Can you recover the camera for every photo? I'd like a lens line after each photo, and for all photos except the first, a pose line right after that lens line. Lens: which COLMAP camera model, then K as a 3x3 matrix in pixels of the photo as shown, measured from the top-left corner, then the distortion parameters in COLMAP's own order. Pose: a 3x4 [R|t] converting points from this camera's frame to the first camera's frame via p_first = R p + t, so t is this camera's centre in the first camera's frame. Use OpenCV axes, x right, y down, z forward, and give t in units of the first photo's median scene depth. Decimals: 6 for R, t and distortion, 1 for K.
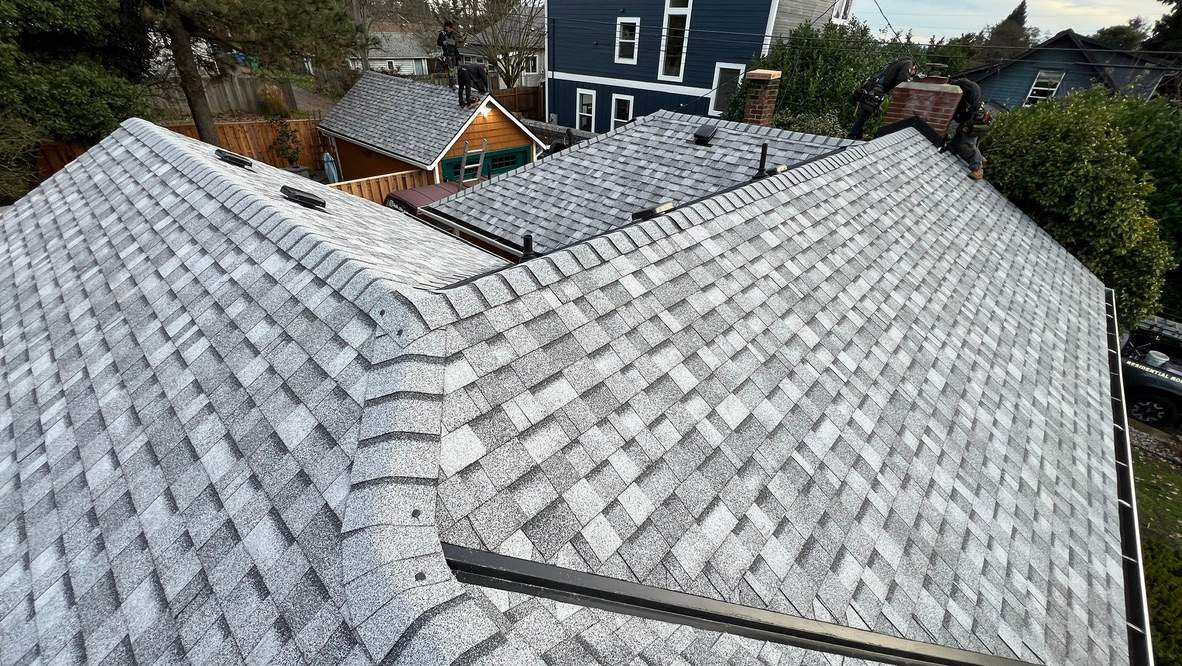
lens RADIAL K [[470.2, 0, 591.0], [0, 470.2, 333.0], [0, 0, 1]] dist [-0.001330, -0.000079]
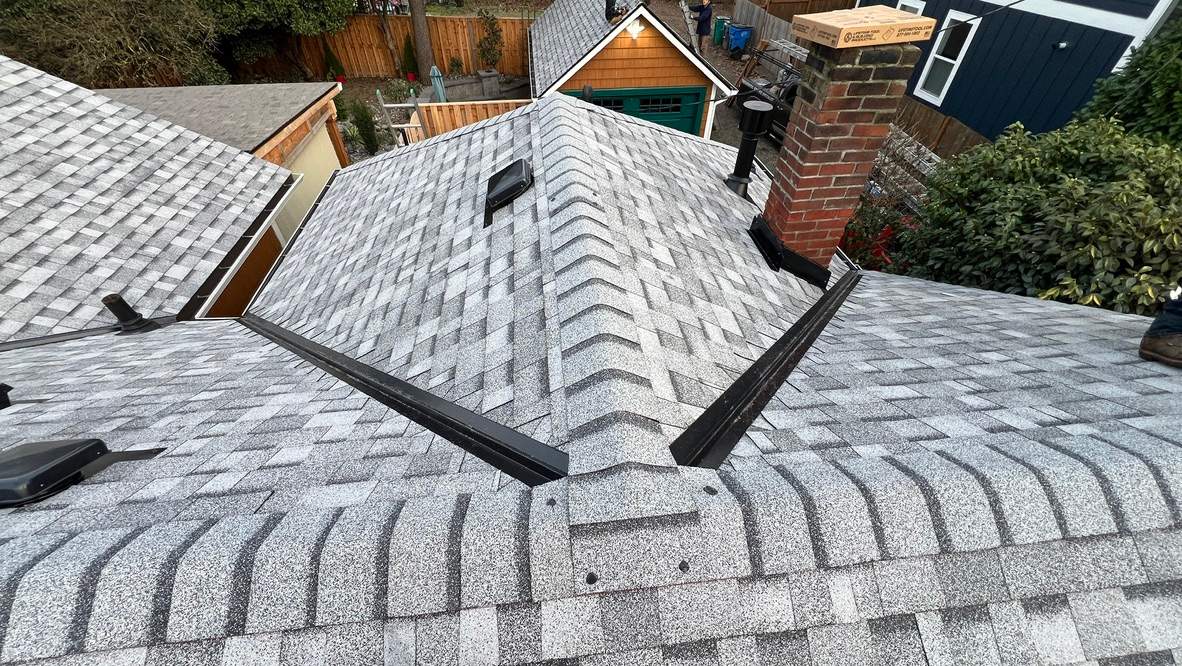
lens RADIAL K [[470.2, 0, 591.0], [0, 470.2, 333.0], [0, 0, 1]] dist [-0.001330, -0.000079]
pose [[0.752853, 0.420662, -0.506216, 0.239363], [-0.328450, 0.906611, 0.264911, -0.192226], [0.570379, -0.033173, 0.820711, 0.314534]]
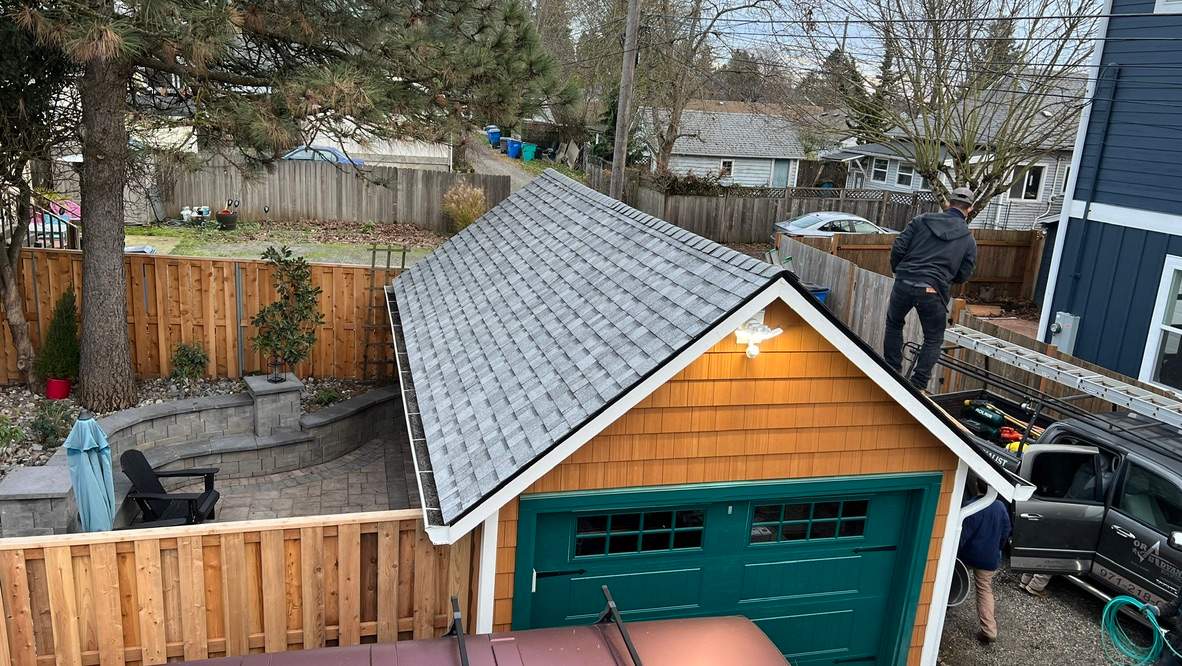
lens RADIAL K [[879.1, 0, 602.5], [0, 879.1, 338.7], [0, 0, 1]] dist [0.054238, -0.065400]
pose [[0.848353, 0.150411, -0.507616, -0.056253], [-0.309748, 0.918583, -0.245482, -0.291394], [0.429365, 0.365488, 0.825872, 0.519330]]
